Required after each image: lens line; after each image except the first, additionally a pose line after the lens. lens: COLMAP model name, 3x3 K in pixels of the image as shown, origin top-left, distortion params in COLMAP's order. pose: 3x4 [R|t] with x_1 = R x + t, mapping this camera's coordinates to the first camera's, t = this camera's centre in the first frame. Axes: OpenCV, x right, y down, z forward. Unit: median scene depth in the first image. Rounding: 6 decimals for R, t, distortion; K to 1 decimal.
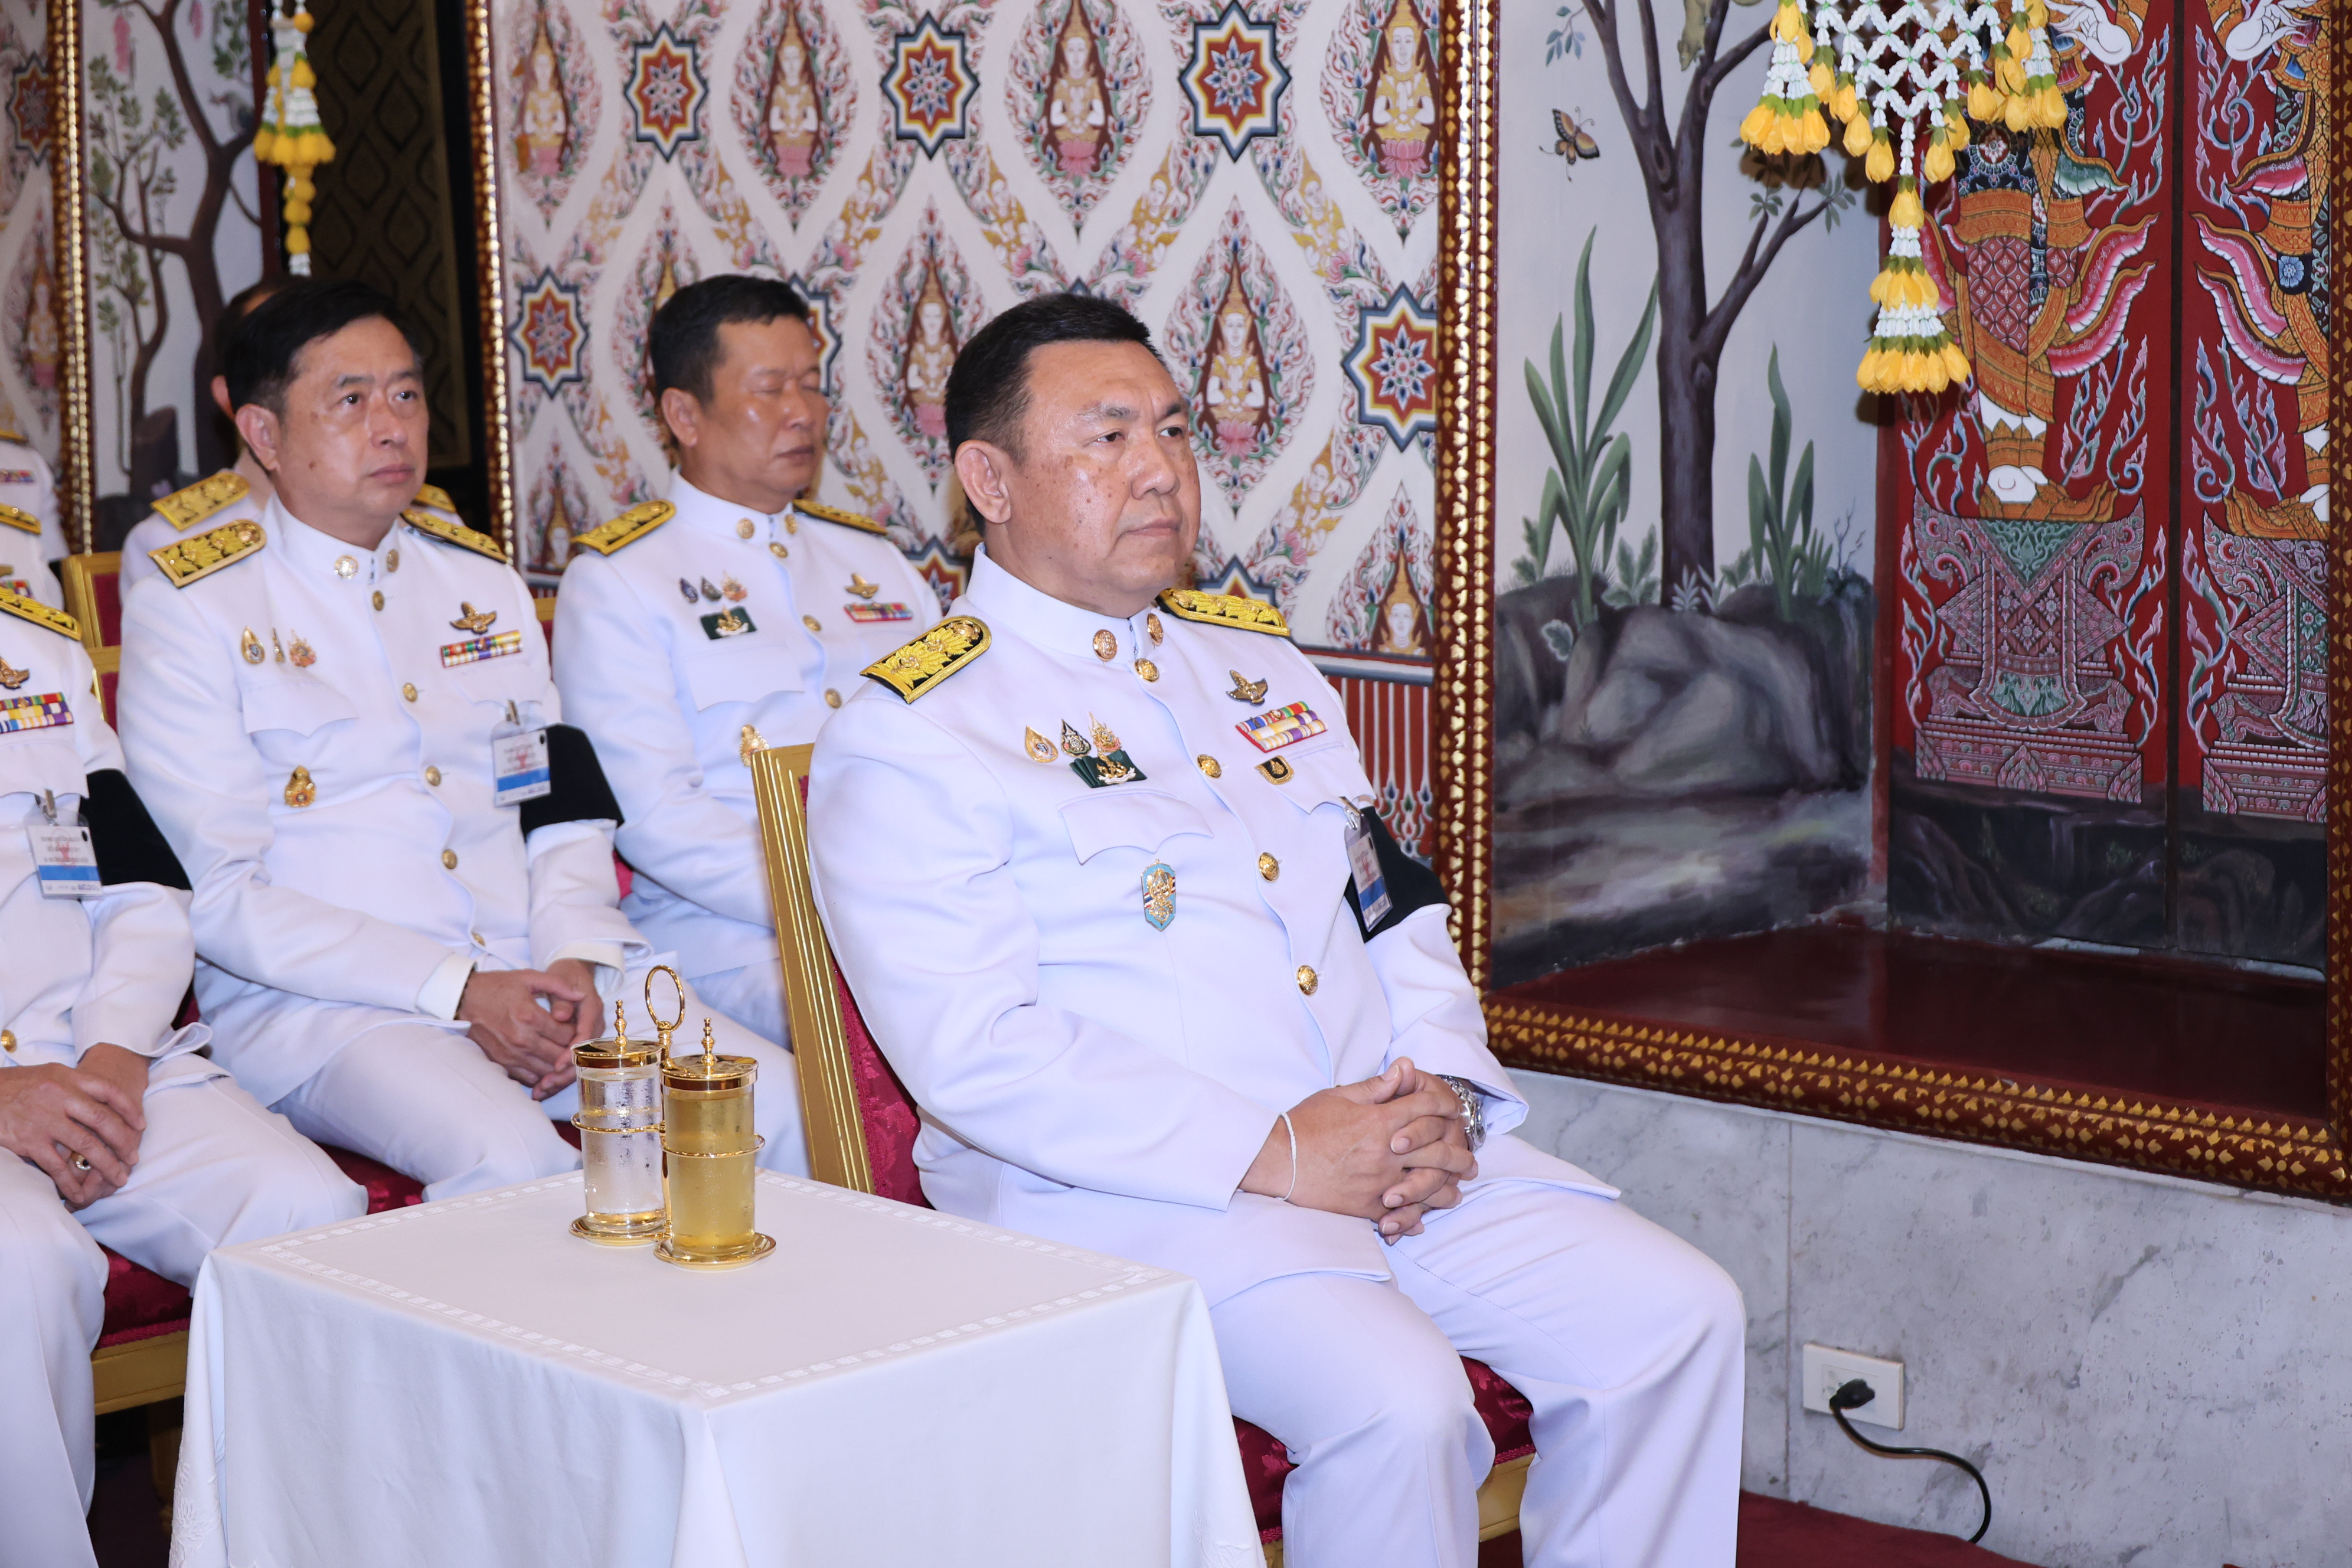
lens RADIAL K [[4499.8, 0, 1149.4], [0, 4499.8, 883.1], [0, 0, 1]] dist [-0.084138, 0.000000]
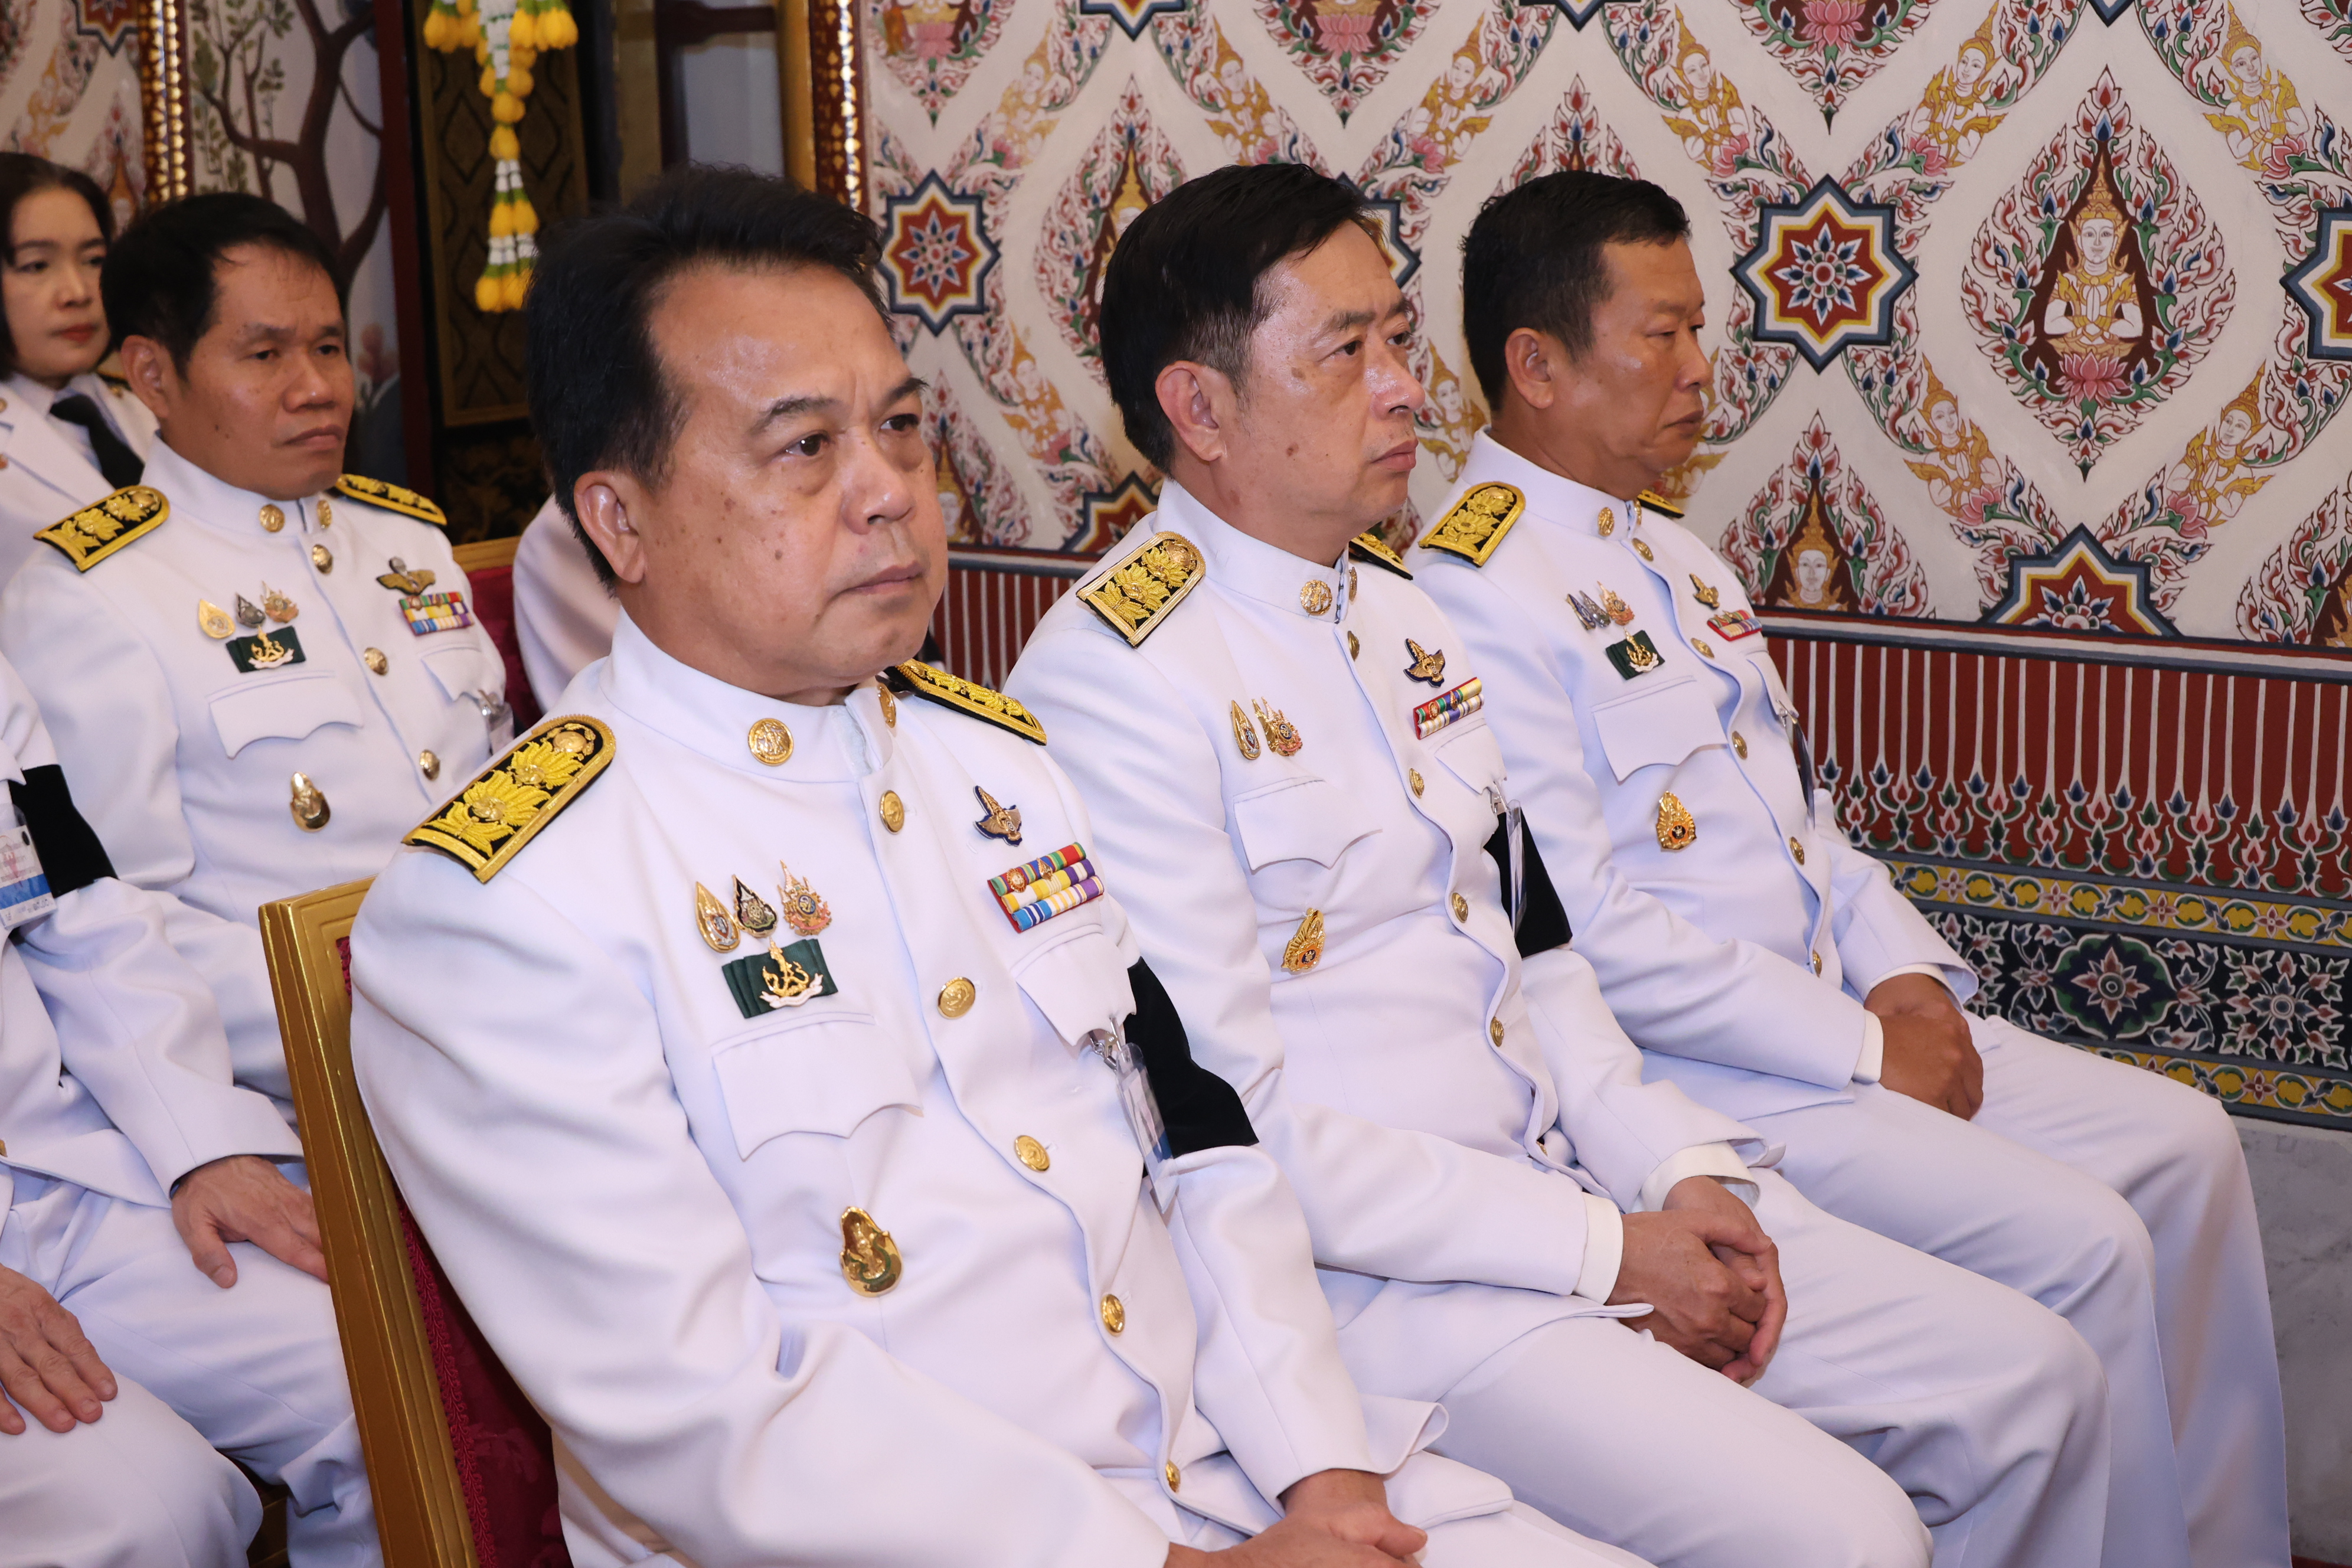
lens RADIAL K [[3393.5, 0, 1170.6], [0, 3393.5, 792.8], [0, 0, 1]] dist [0.006270, 0.000000]
pose [[0.972517, -0.043904, 0.228655, -0.279976], [0.036109, 0.998619, 0.038166, -0.054729], [-0.230014, -0.028860, 0.972759, 0.454399]]
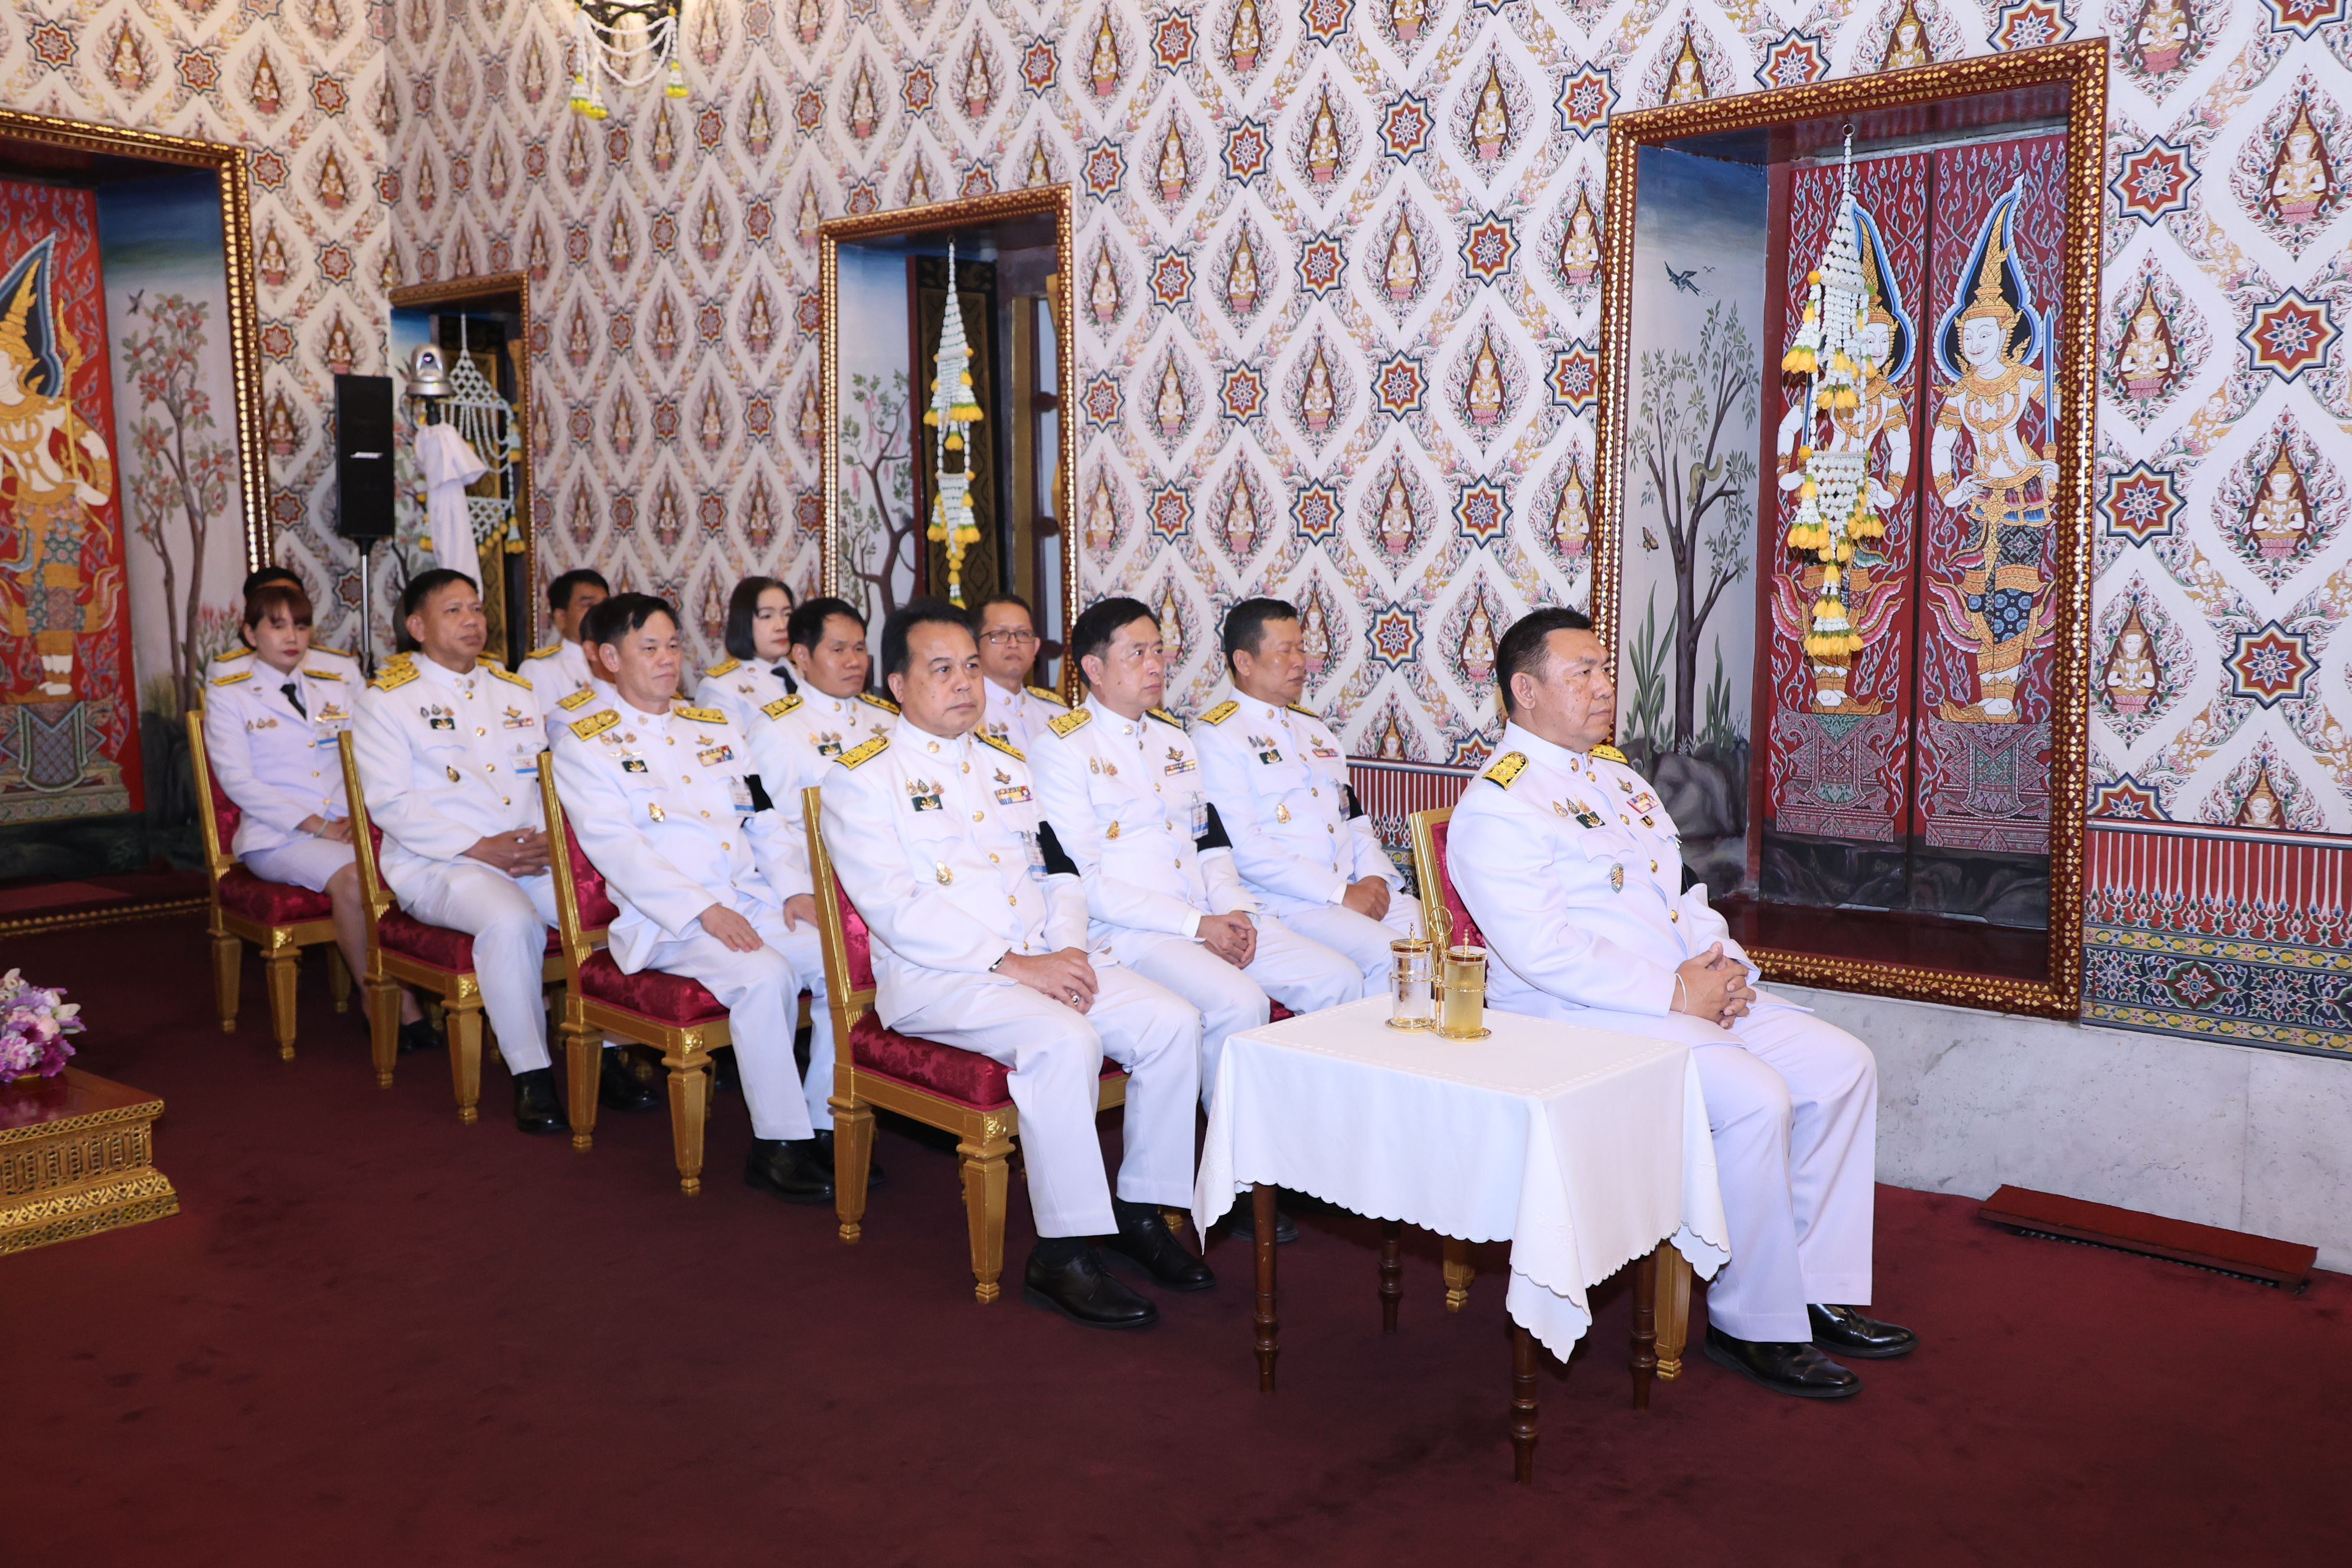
lens RADIAL K [[2190.7, 0, 1167.1], [0, 2190.7, 800.8], [0, 0, 1]] dist [0.040219, 0.000000]
pose [[0.997138, 0.004711, 0.075461, -0.213615], [-0.001497, 0.999092, -0.042584, 0.008411], [-0.075593, 0.042349, 0.996239, -0.052985]]
